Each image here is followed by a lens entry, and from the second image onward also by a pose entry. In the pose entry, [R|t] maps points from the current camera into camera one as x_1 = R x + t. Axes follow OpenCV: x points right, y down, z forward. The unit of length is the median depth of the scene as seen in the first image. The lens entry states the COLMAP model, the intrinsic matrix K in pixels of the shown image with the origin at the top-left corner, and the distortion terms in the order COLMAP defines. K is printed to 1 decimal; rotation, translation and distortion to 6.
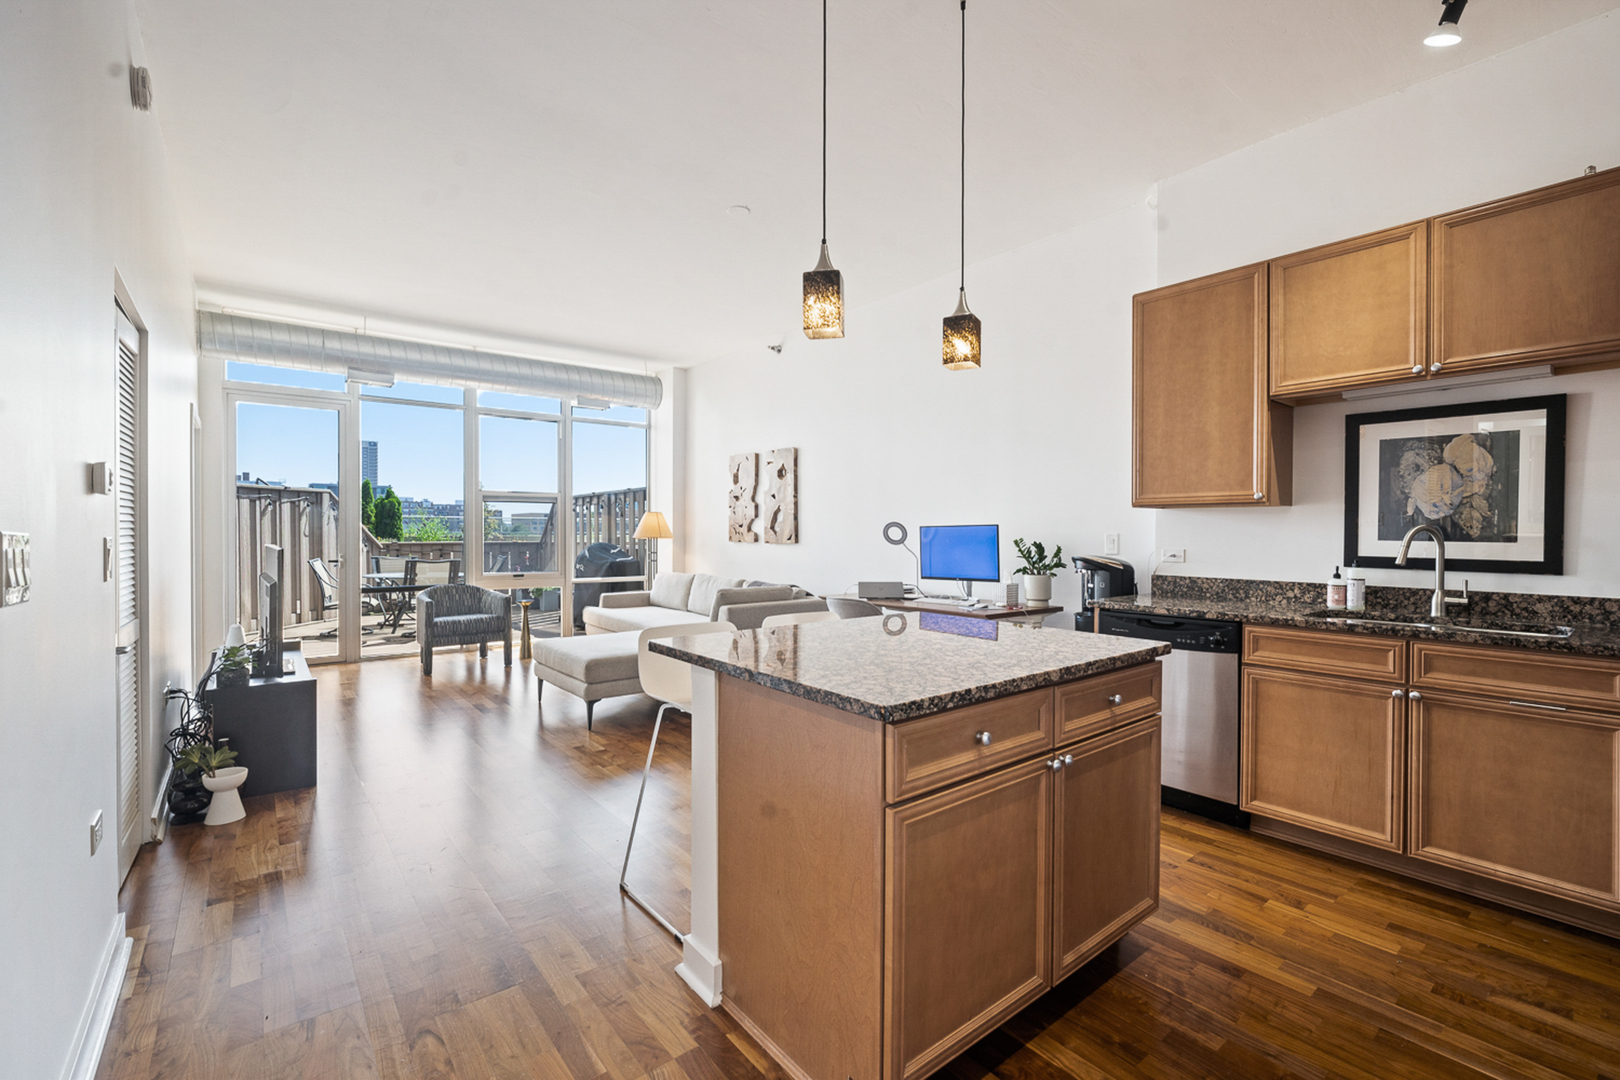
lens RADIAL K [[705.6, 0, 824.7], [0, 705.6, 537.7], [0, 0, 1]] dist [-0.003250, 0.000907]
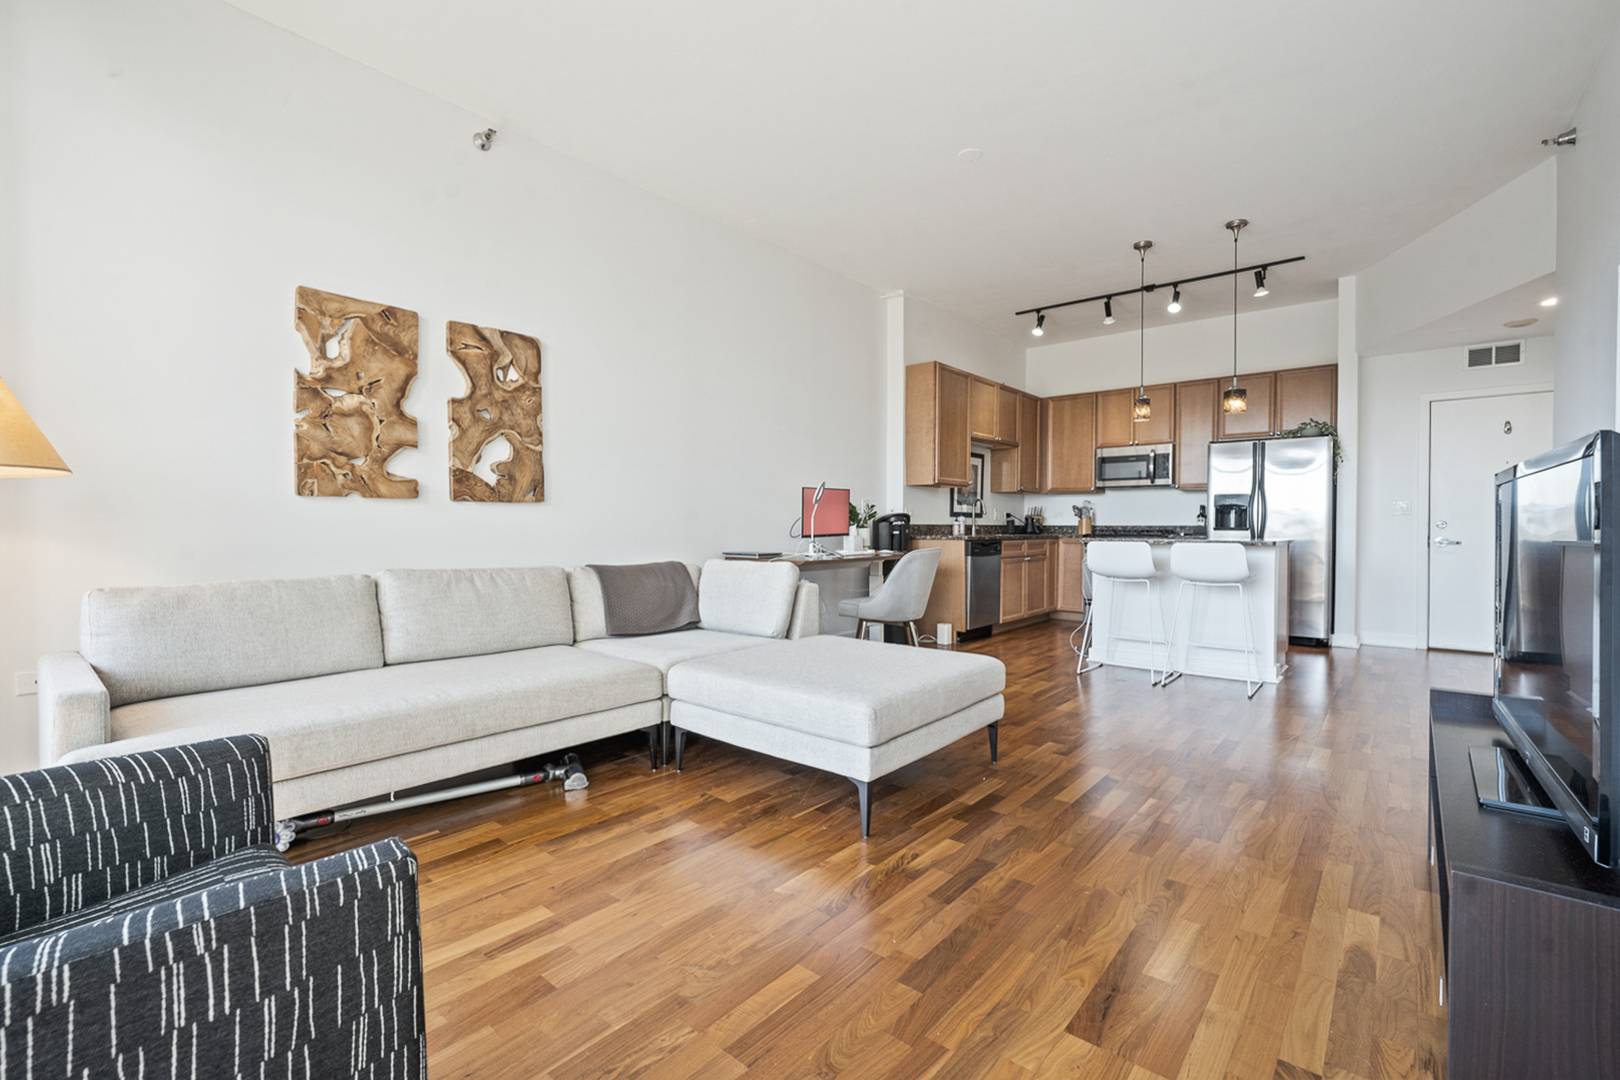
lens RADIAL K [[705.6, 0, 809.8], [0, 705.6, 531.5], [0, 0, 1]] dist [-0.003250, 0.000907]
pose [[-0.177512, -0.009263, 0.984075, -1.429888], [0.010172, 0.999885, 0.011246, 0.060345], [-0.984066, 0.012007, -0.177397, 1.905662]]
